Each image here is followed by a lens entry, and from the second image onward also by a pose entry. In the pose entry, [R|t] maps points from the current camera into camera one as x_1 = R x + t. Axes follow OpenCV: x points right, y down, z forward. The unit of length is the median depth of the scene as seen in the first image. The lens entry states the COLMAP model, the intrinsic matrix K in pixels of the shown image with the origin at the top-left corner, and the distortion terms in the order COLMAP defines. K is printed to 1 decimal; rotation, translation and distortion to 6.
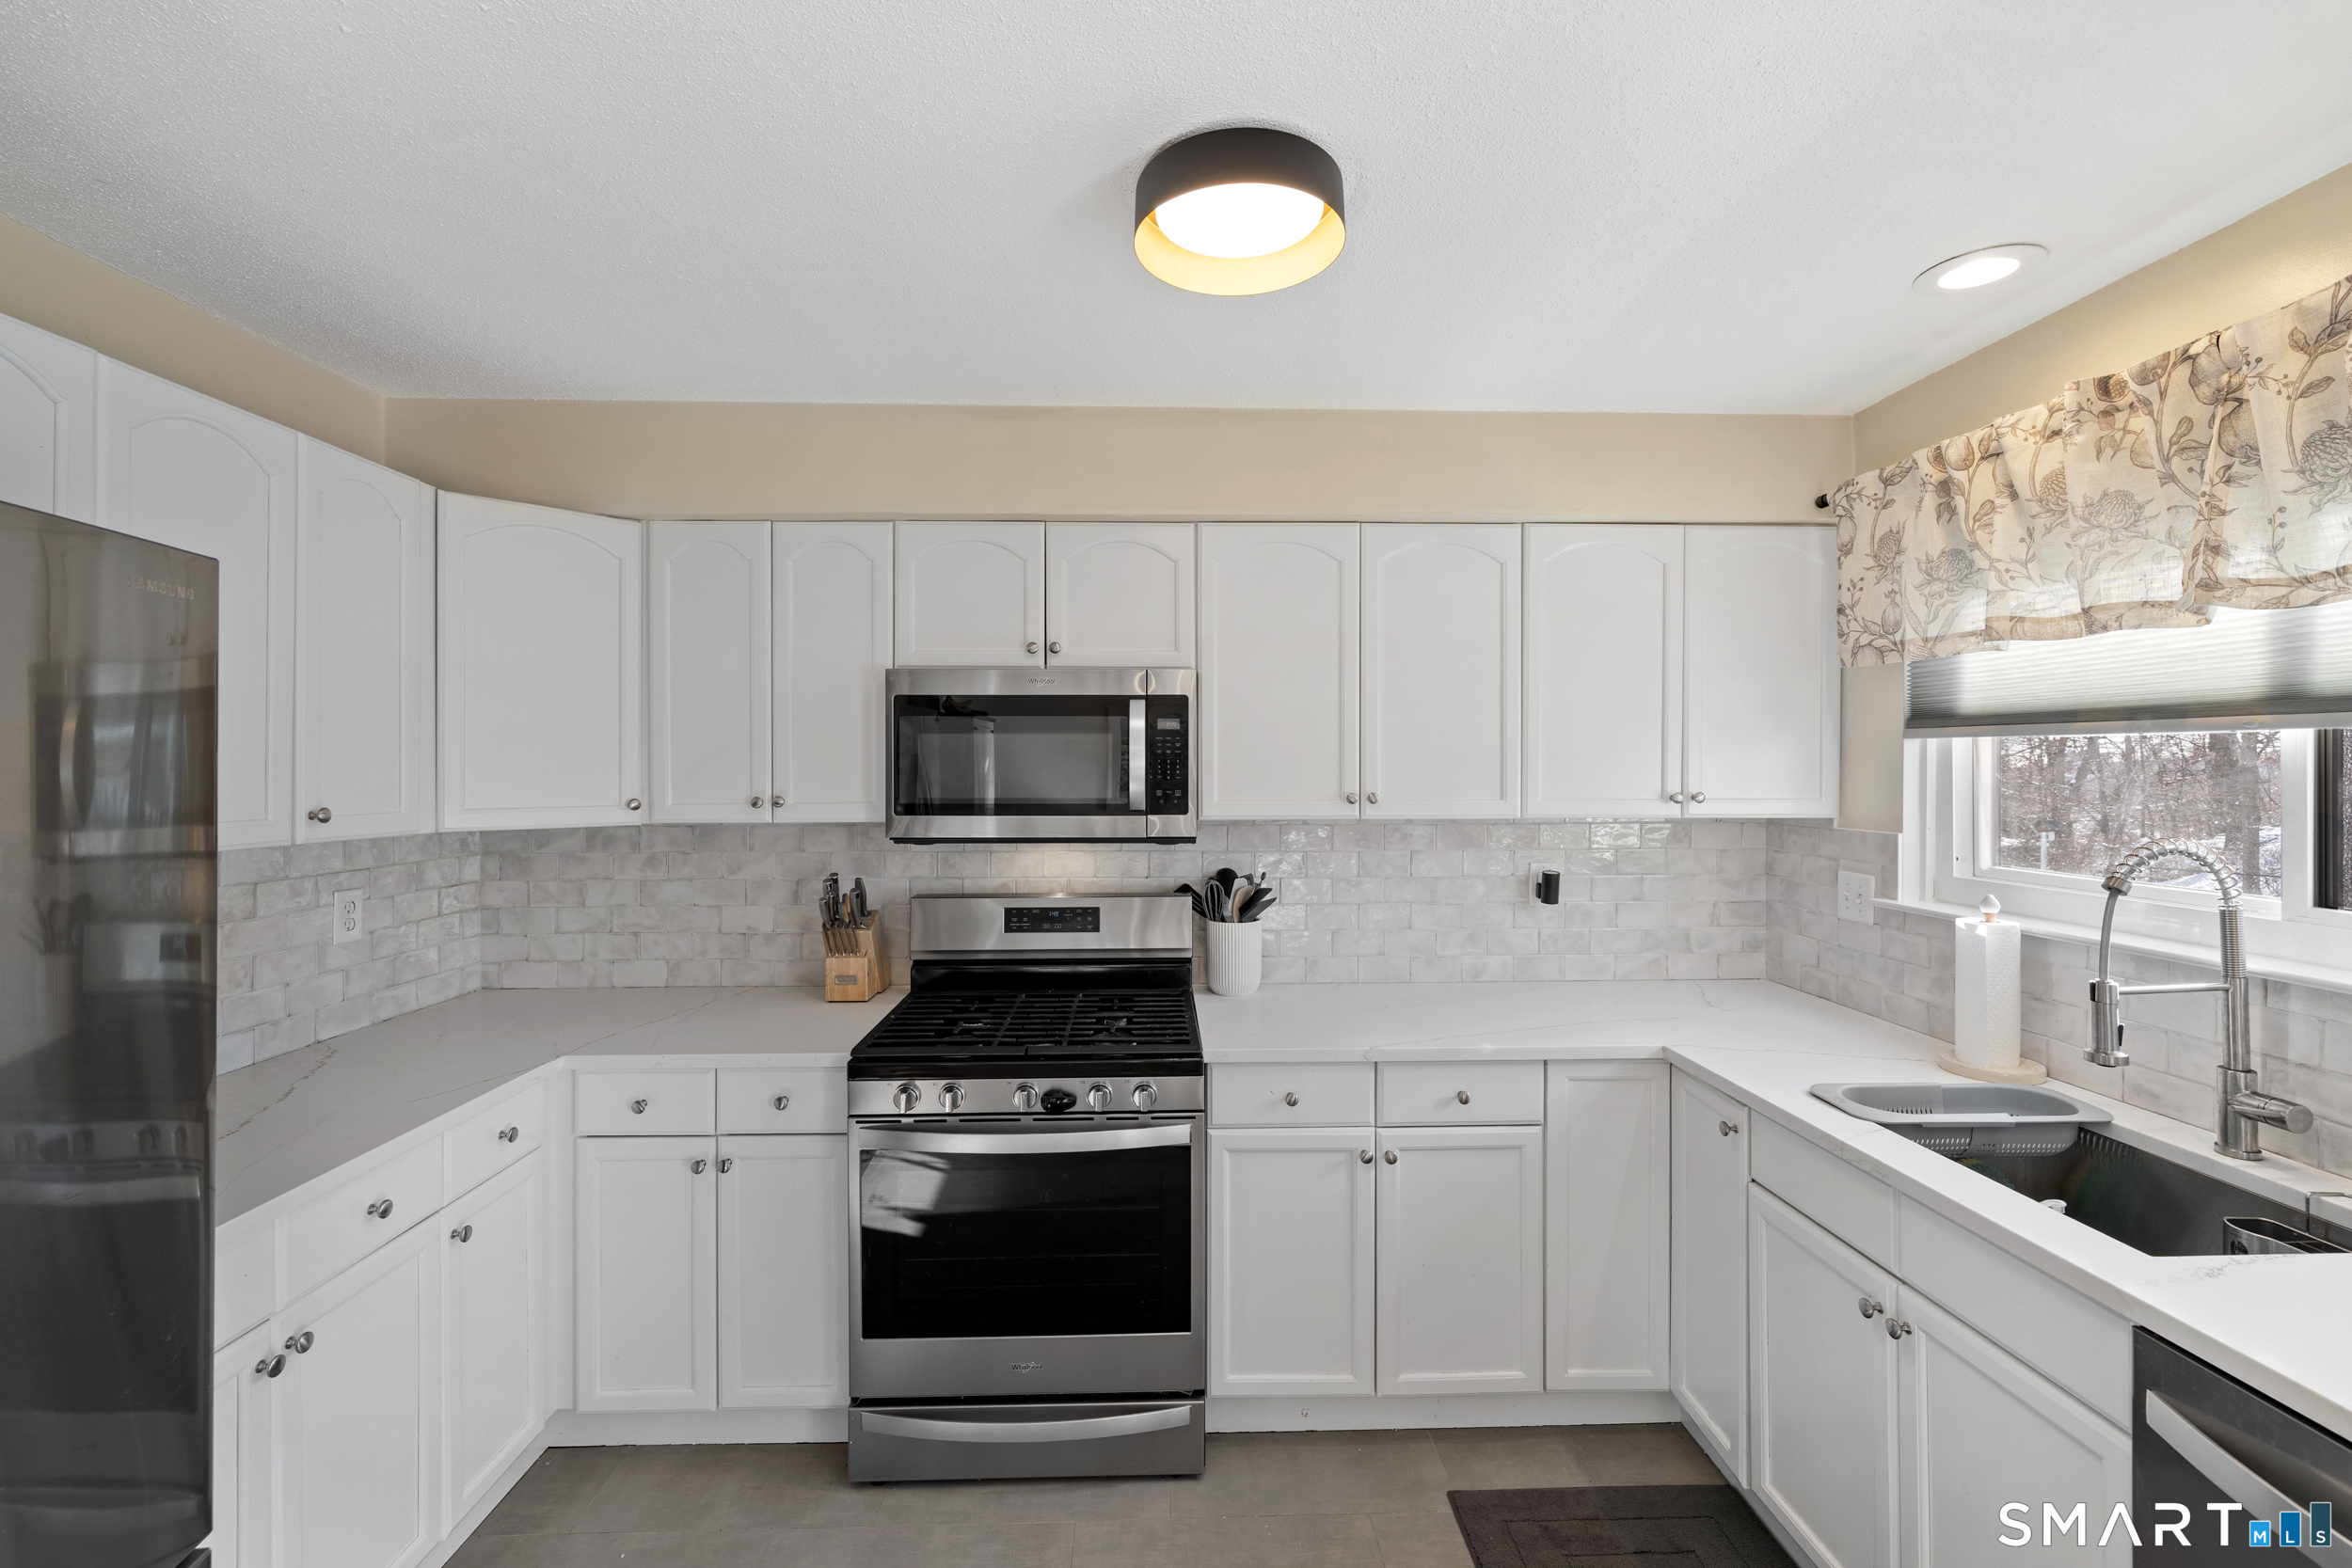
lens RADIAL K [[978.0, 0, 1177.1], [0, 978.0, 768.4], [0, 0, 1]] dist [0.000829, -0.000182]
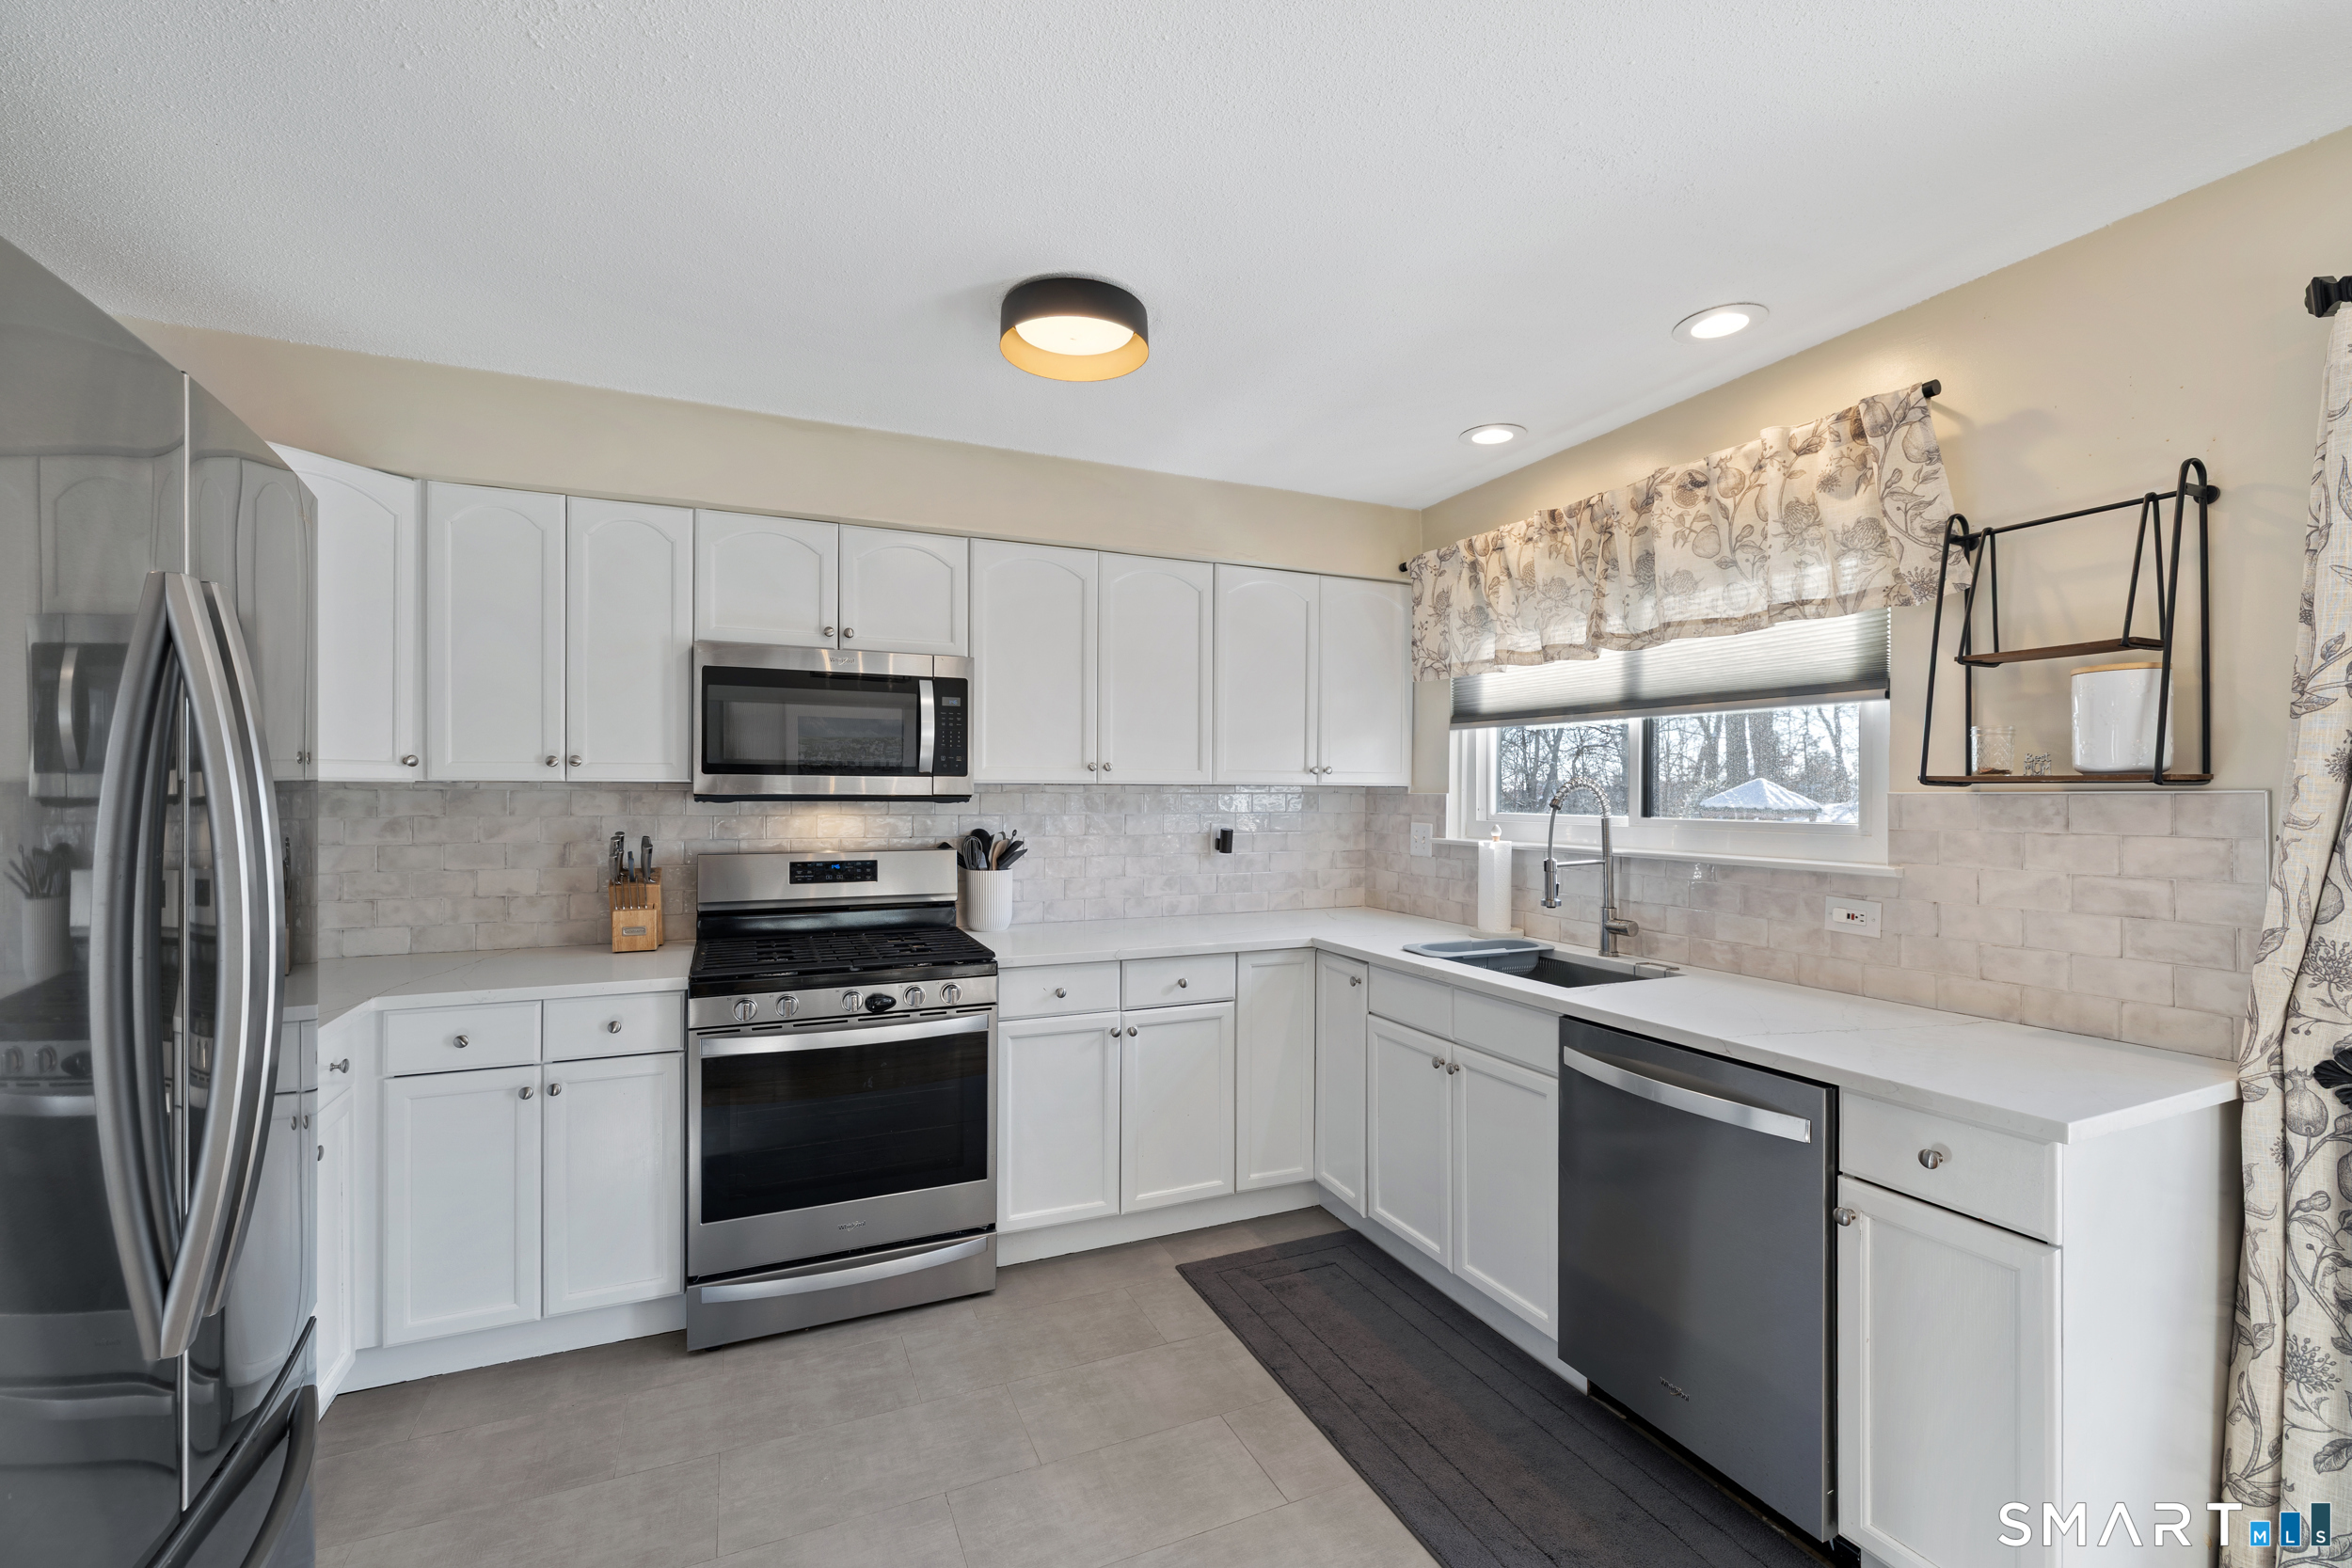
lens RADIAL K [[988.6, 0, 1176.5], [0, 988.6, 790.4], [0, 0, 1]] dist [0.000431, 0.000100]
pose [[0.925947, 0.005918, 0.377607, -0.234208], [-0.005303, 0.999982, -0.002670, 0.073186], [-0.377616, 0.000470, 0.925962, -0.265327]]
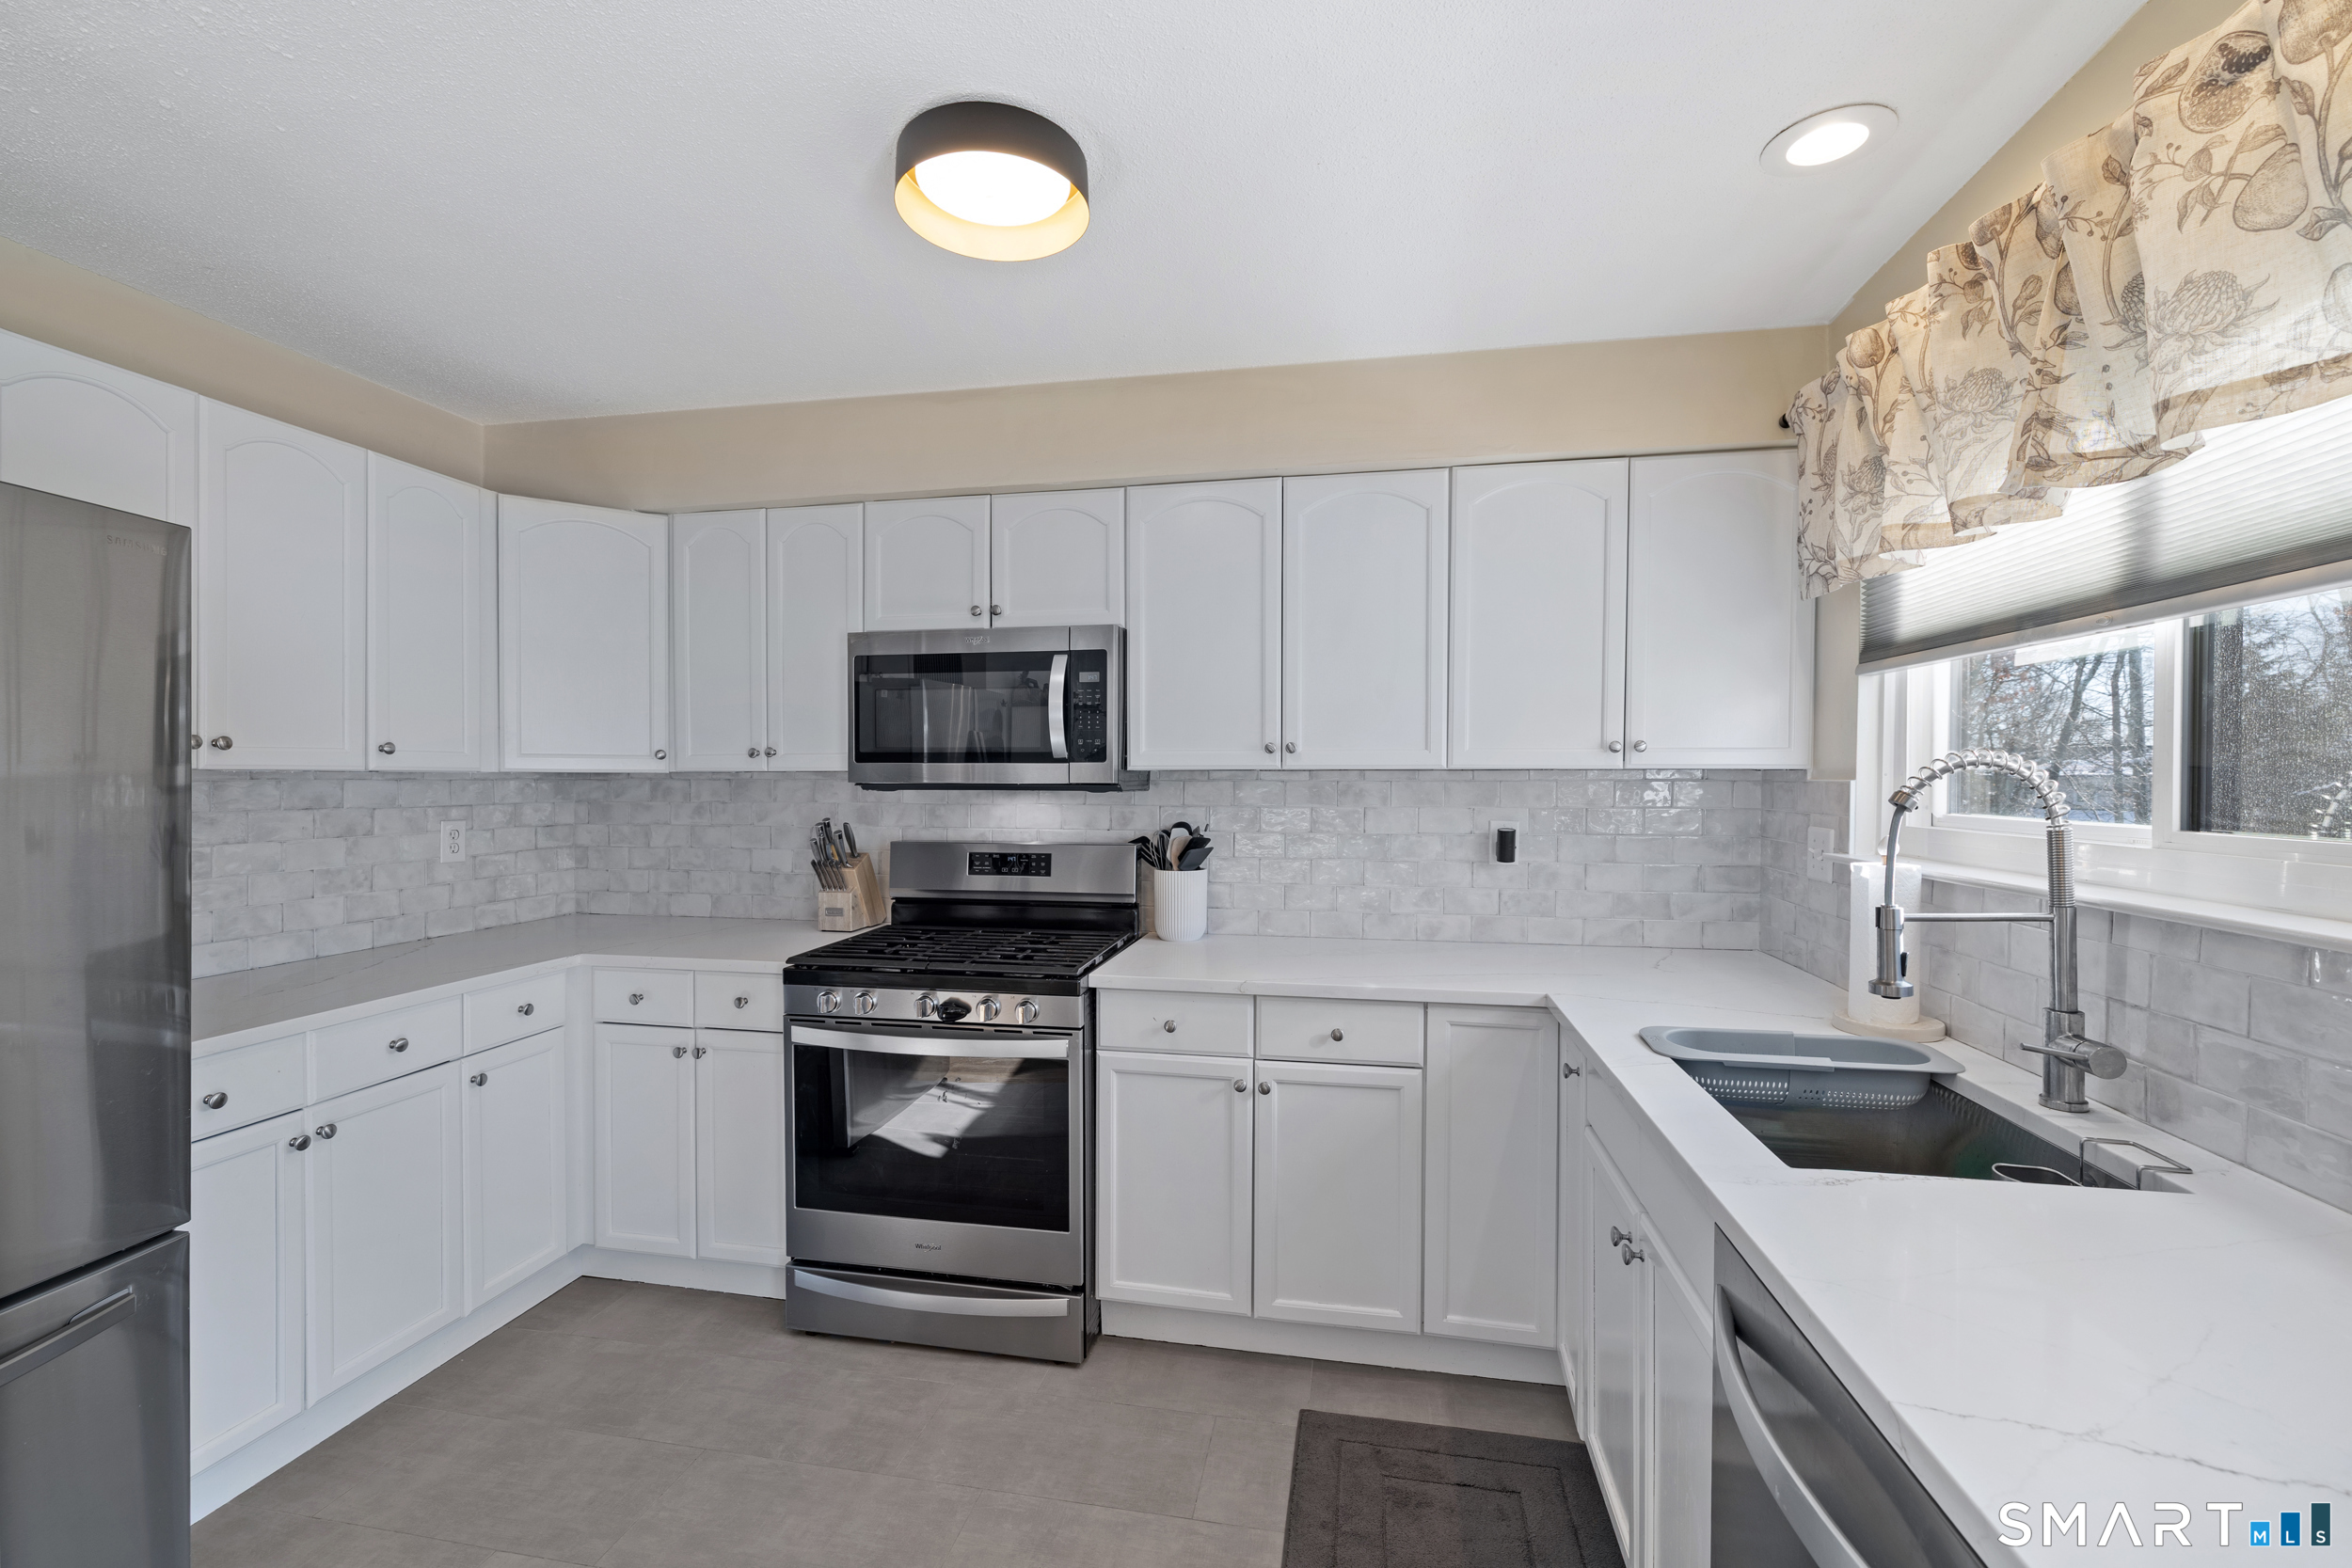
lens RADIAL K [[988.6, 0, 1176.5], [0, 988.6, 790.4], [0, 0, 1]] dist [0.000431, 0.000100]
pose [[0.975354, 0.004973, -0.220592, 0.354242], [-0.002226, 0.999917, 0.012699, 0.070535], [0.220637, -0.011895, 0.975284, -0.033670]]
